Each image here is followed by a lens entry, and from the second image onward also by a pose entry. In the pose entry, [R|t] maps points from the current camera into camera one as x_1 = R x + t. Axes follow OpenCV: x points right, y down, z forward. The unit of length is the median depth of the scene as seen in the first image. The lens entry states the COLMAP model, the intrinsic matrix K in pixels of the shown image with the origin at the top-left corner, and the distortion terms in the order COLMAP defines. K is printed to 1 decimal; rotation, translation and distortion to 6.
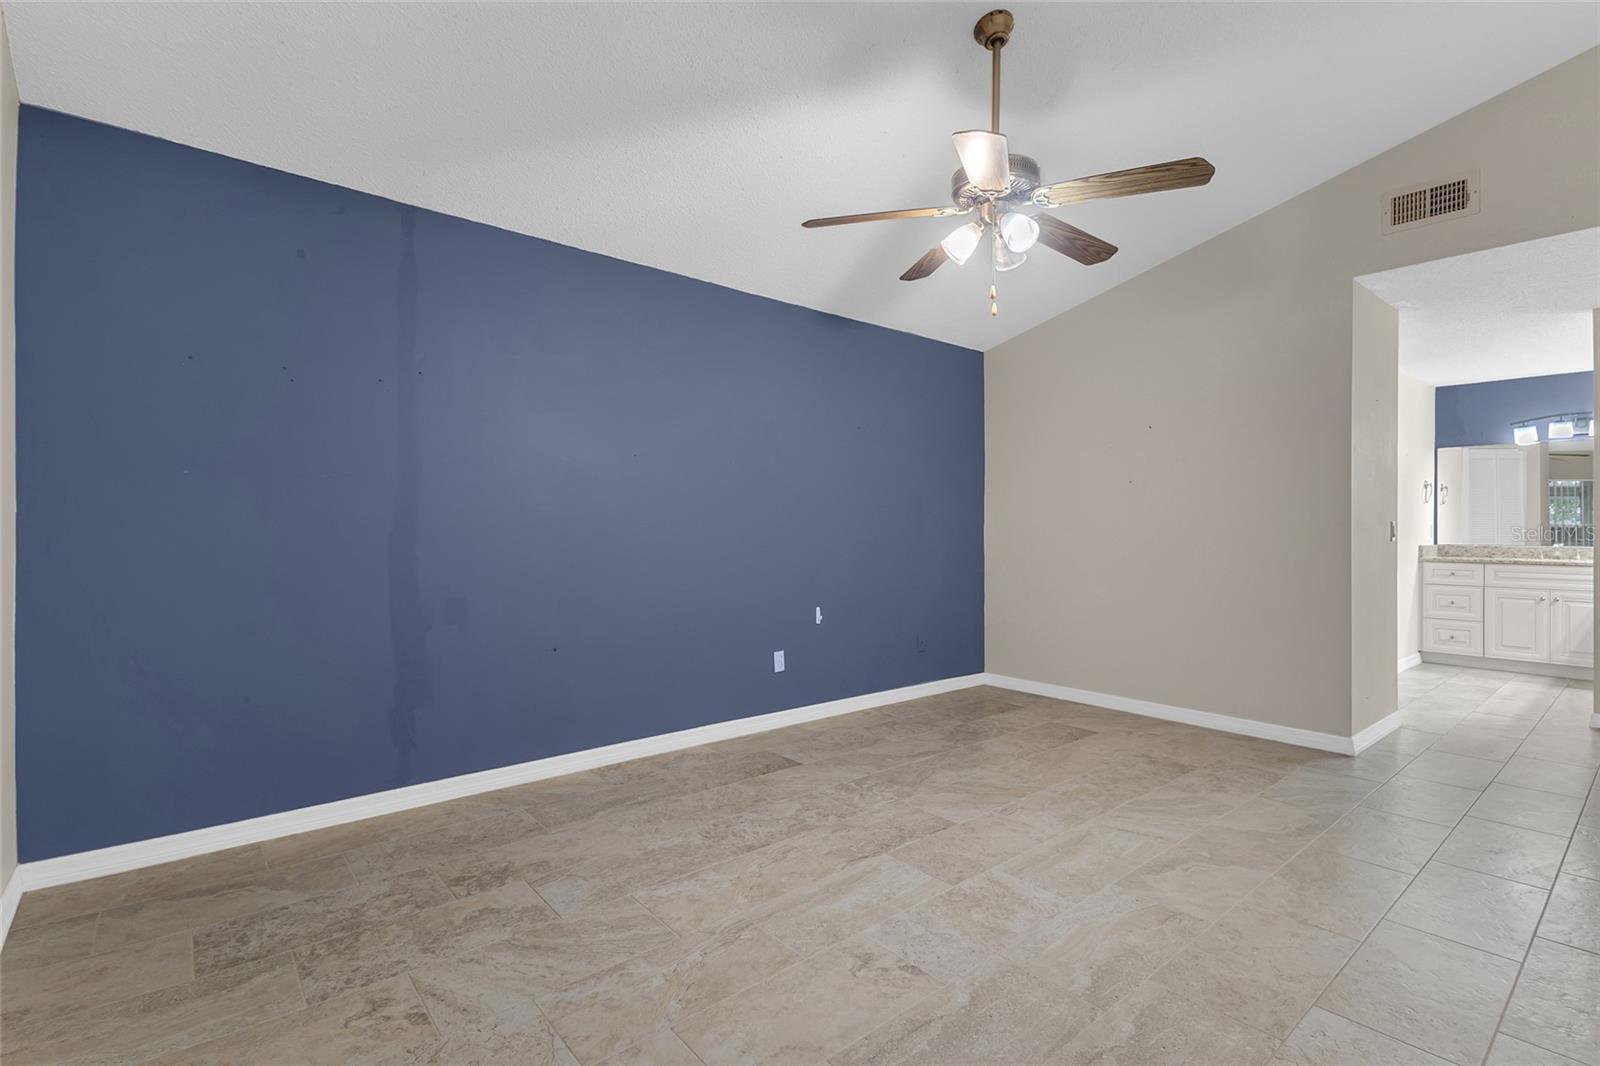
lens RADIAL K [[820.8, 0, 802.4], [0, 820.8, 528.2], [0, 0, 1]] dist [0.012789, -0.001996]
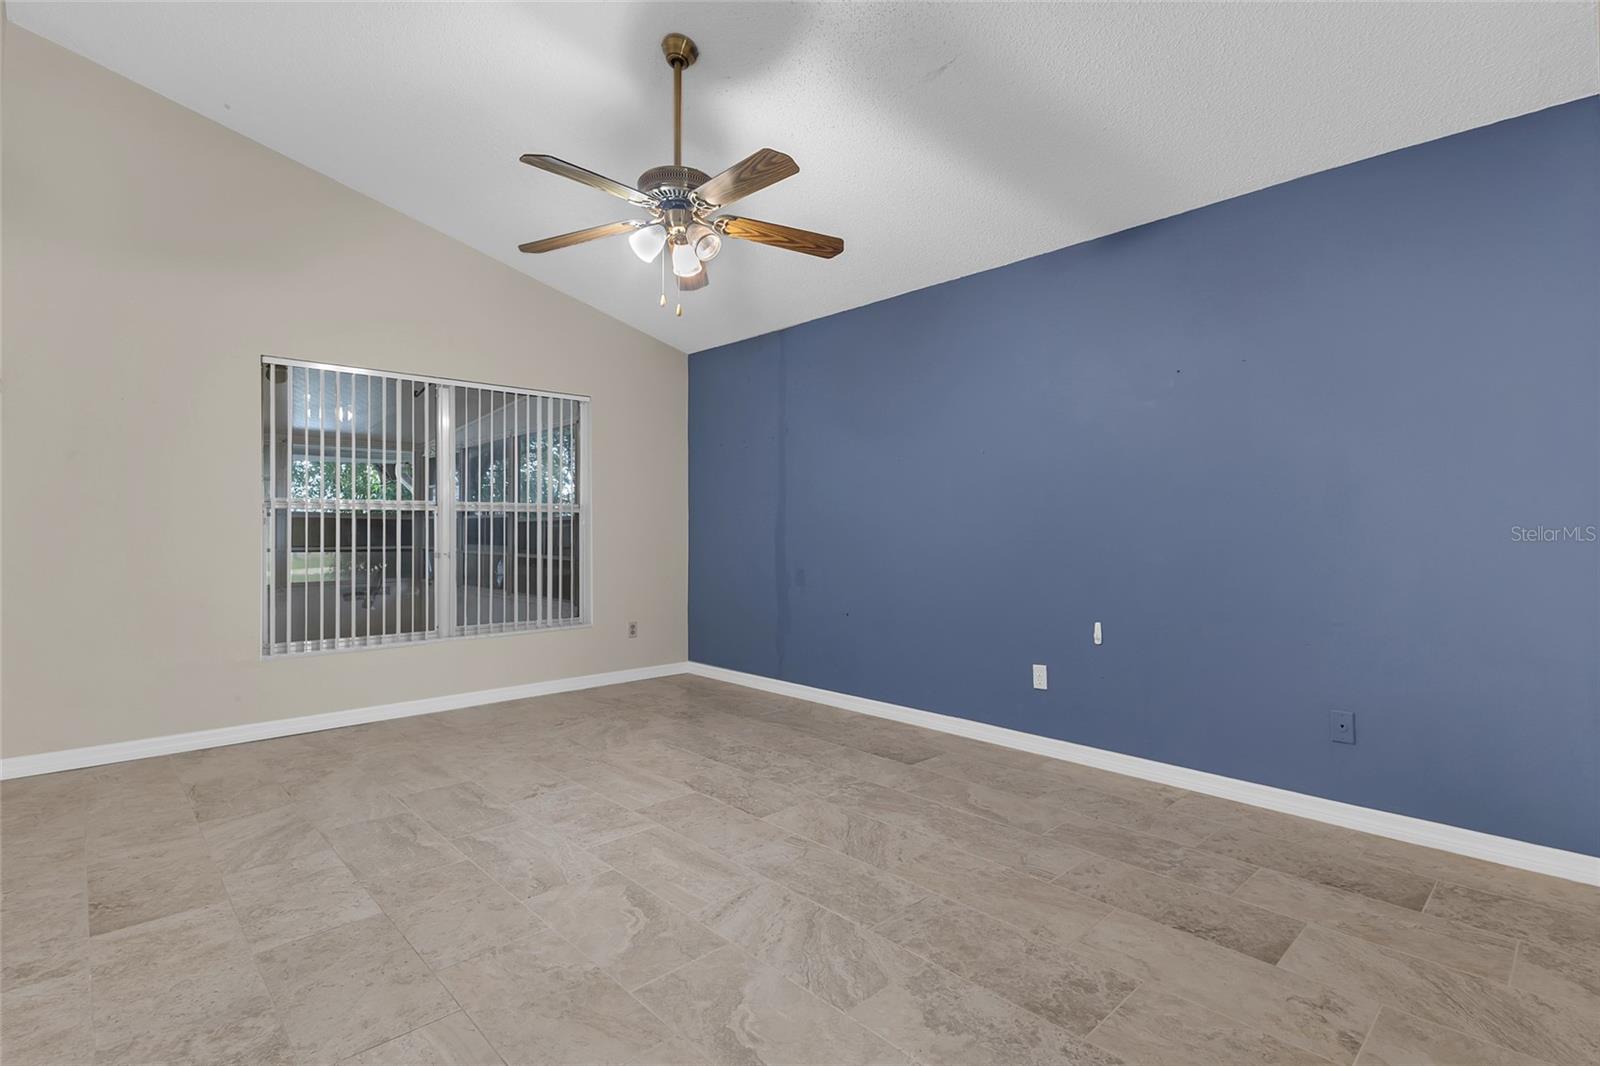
lens RADIAL K [[739.6, 0, 804.1], [0, 739.6, 532.5], [0, 0, 1]] dist [0.004052, -0.003255]
pose [[0.028305, -0.002758, -0.999596, 1.060693], [-0.004104, 0.999987, -0.002876, -0.000468], [0.999591, 0.004184, 0.028293, 0.964556]]
